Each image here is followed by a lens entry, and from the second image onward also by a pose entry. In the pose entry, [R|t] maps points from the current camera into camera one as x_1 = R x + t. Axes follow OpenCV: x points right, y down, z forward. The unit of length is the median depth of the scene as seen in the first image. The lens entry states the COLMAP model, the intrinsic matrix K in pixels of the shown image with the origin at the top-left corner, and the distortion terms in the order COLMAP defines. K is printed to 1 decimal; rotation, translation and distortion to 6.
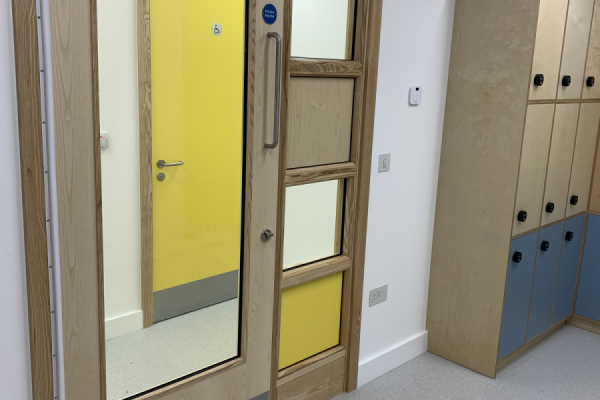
lens RADIAL K [[620.3, 0, 299.3], [0, 620.3, 199.5], [0, 0, 1]] dist [0.035212, 0.000000]
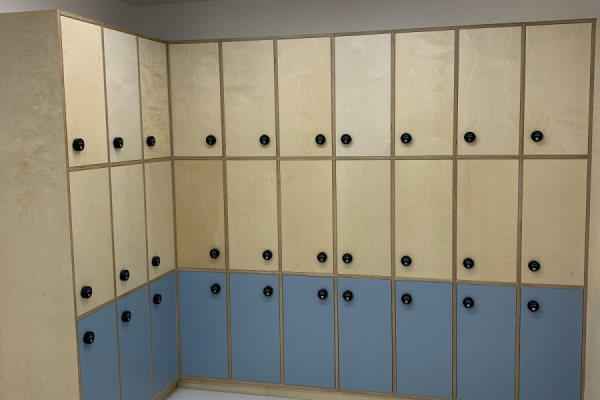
lens RADIAL K [[620.3, 0, 300.9], [0, 620.3, 200.8], [0, 0, 1]] dist [0.035212, 0.000000]
pose [[0.874751, -0.123100, 0.468676, 0.220214], [0.164514, 0.985192, -0.048289, -0.009281], [-0.455791, 0.119345, 0.882049, 0.035464]]
